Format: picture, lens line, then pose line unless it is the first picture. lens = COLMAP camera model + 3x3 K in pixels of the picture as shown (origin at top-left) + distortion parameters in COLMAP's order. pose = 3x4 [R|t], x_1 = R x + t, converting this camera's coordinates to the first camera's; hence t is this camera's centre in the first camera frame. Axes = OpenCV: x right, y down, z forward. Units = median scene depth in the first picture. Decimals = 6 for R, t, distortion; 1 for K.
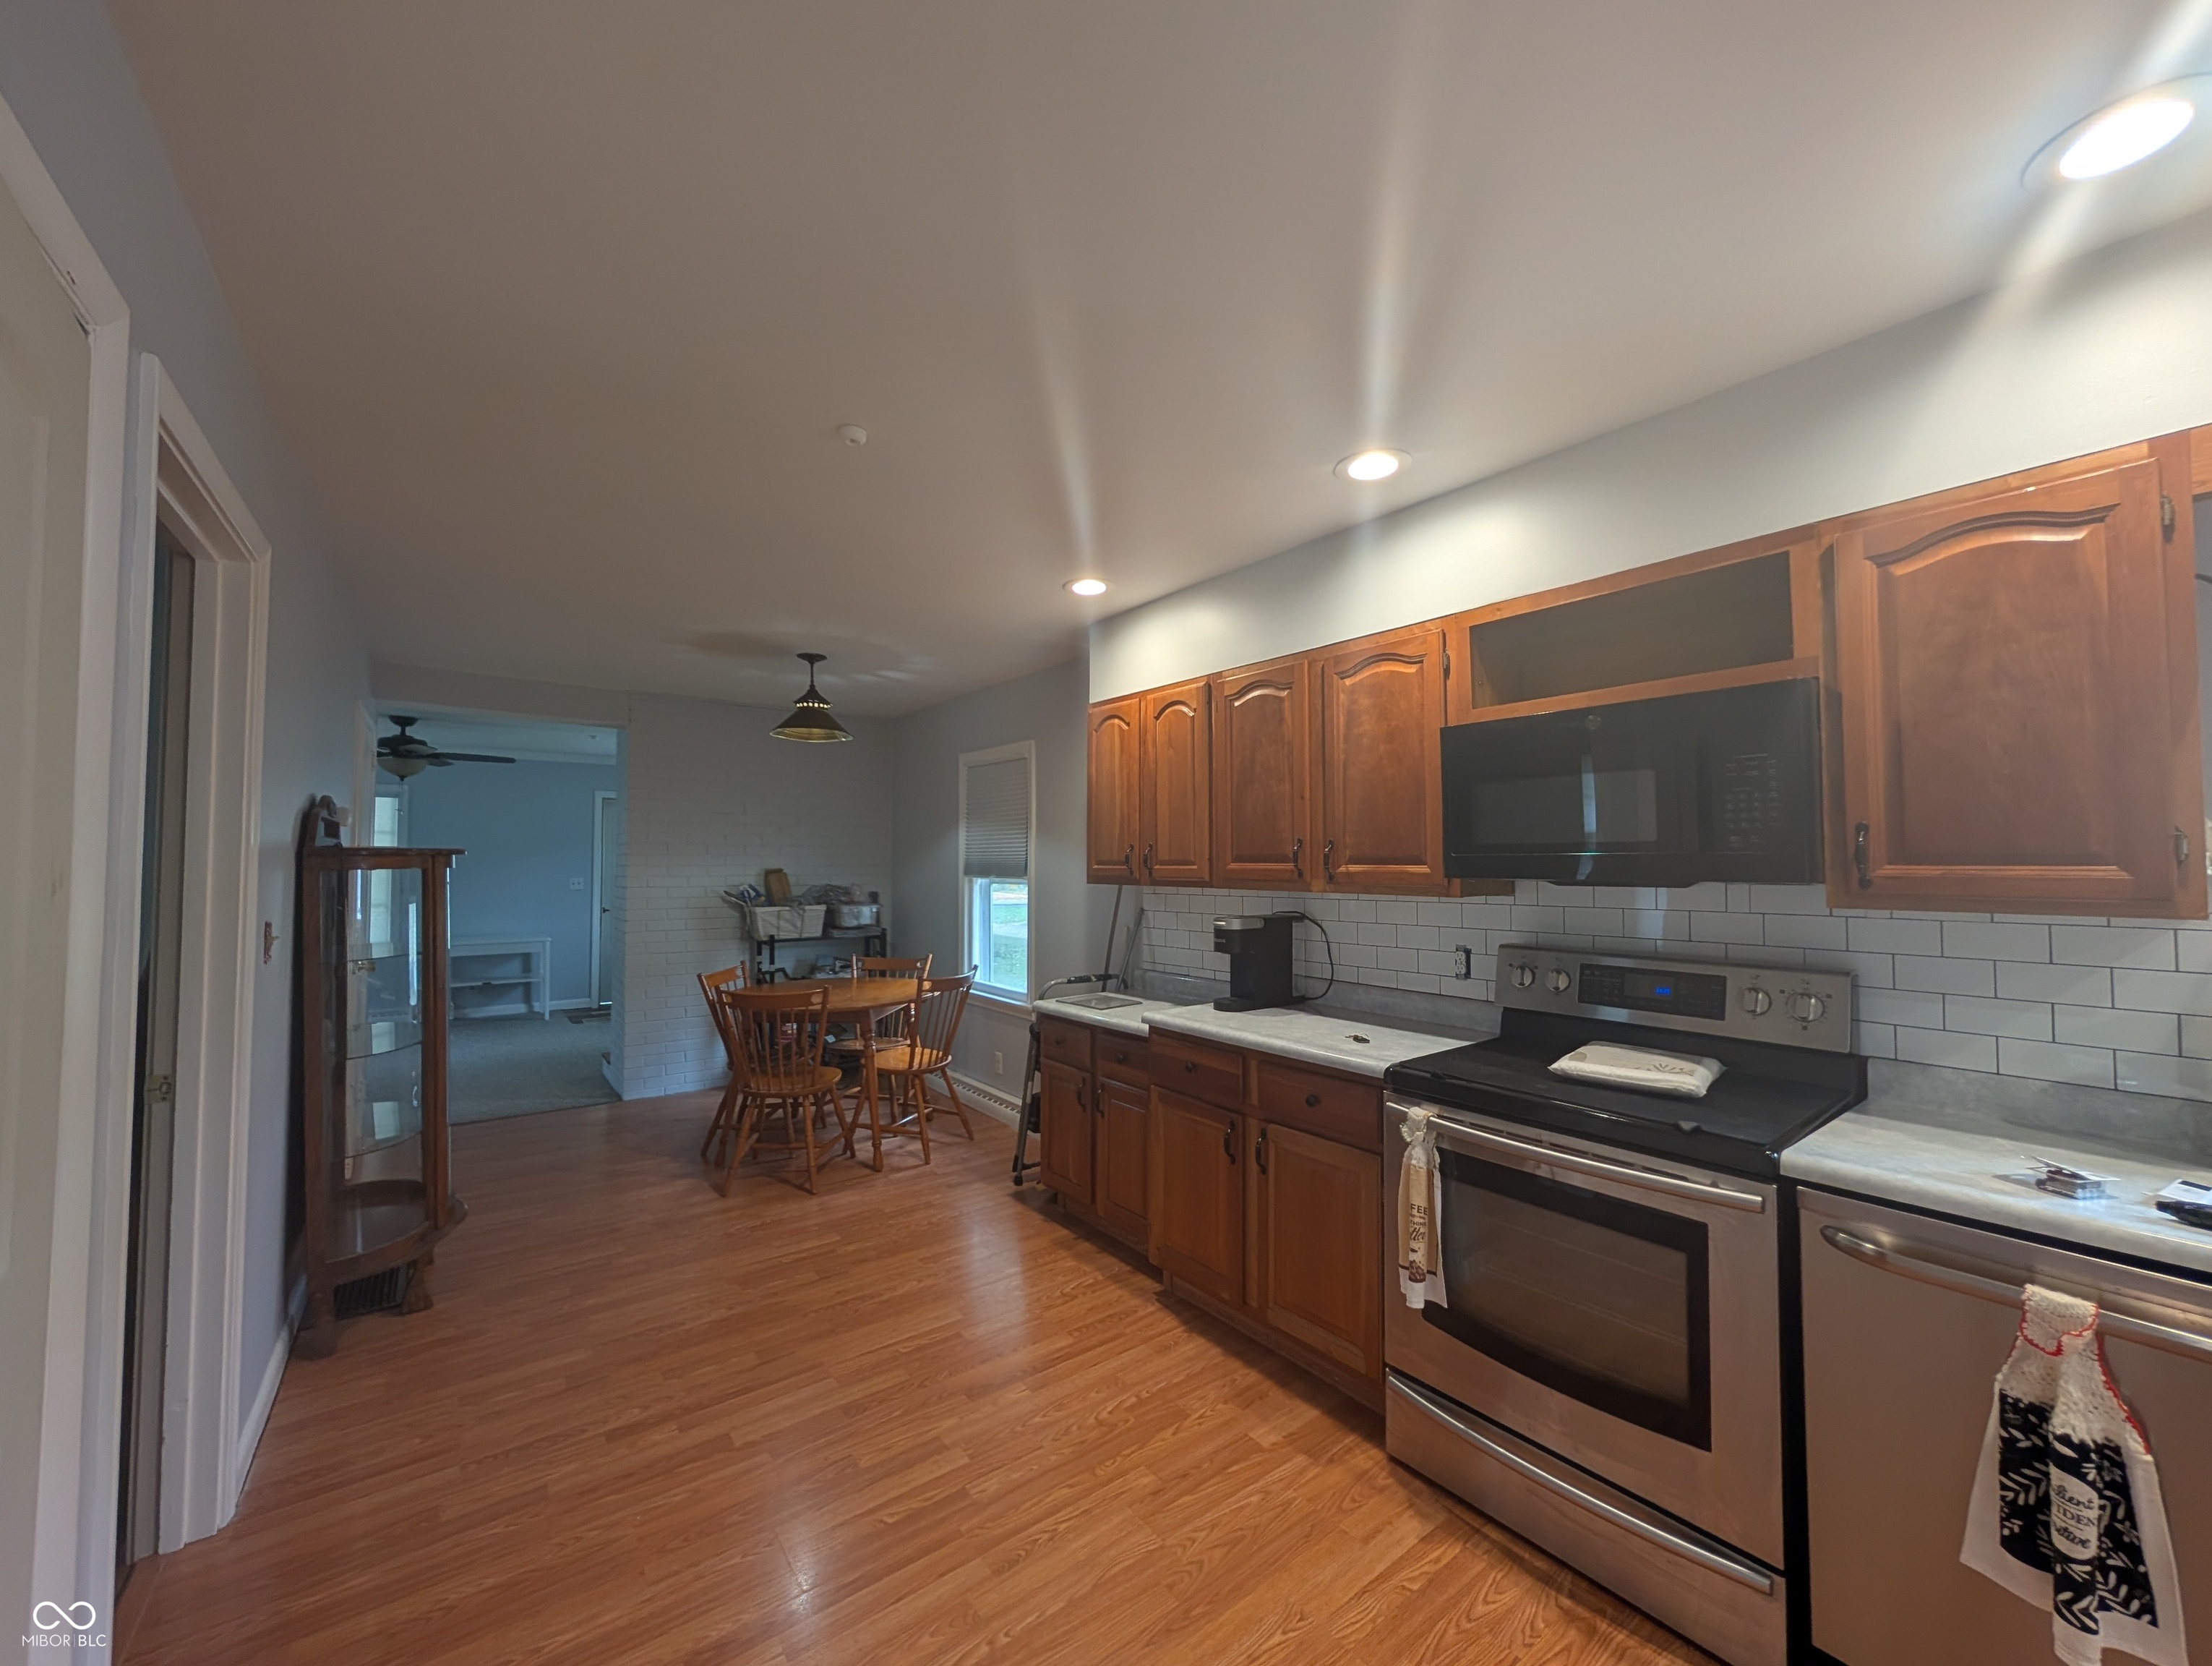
lens RADIAL K [[843.3, 0, 1101.7], [0, 843.3, 832.1], [0, 0, 1]] dist [0.001048, 0.000369]
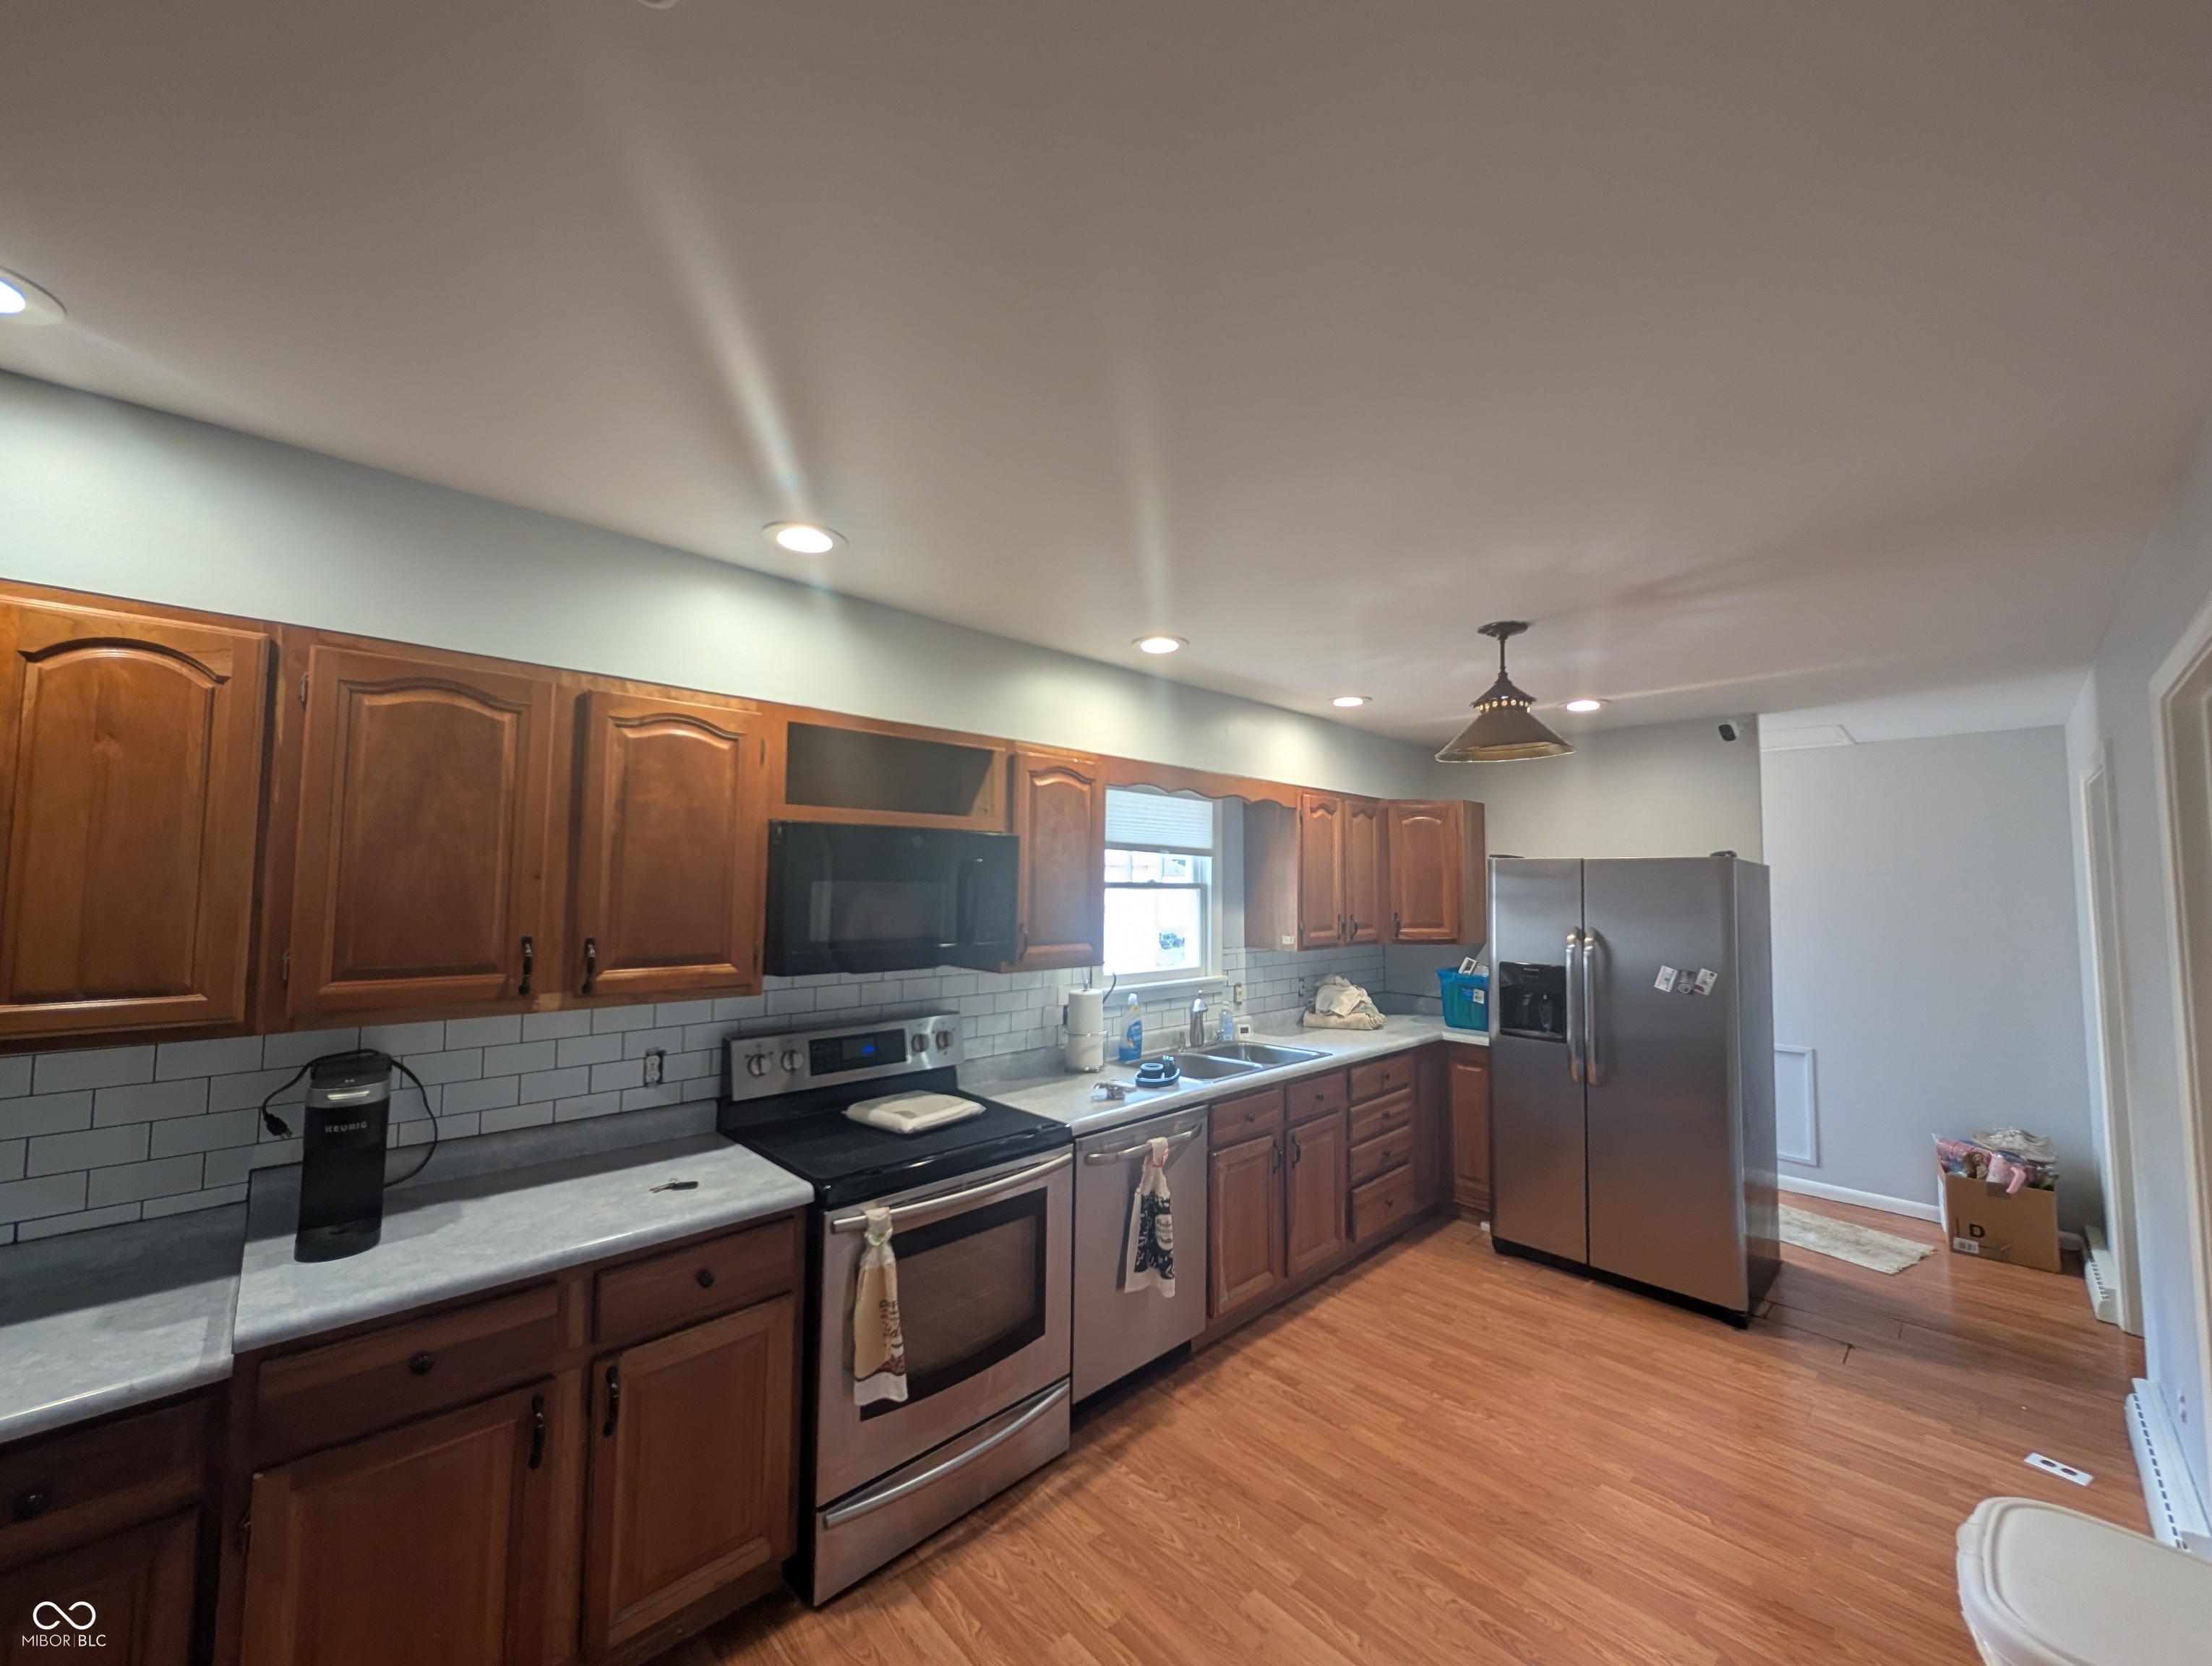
lens RADIAL K [[843.3, 0, 1103.3], [0, 843.3, 834.4], [0, 0, 1]] dist [0.001048, 0.000369]
pose [[-0.105954, 0.062139, 0.992428, -0.690385], [-0.042153, 0.996868, -0.066918, -0.067563], [-0.993477, -0.048924, -0.103003, 0.843329]]
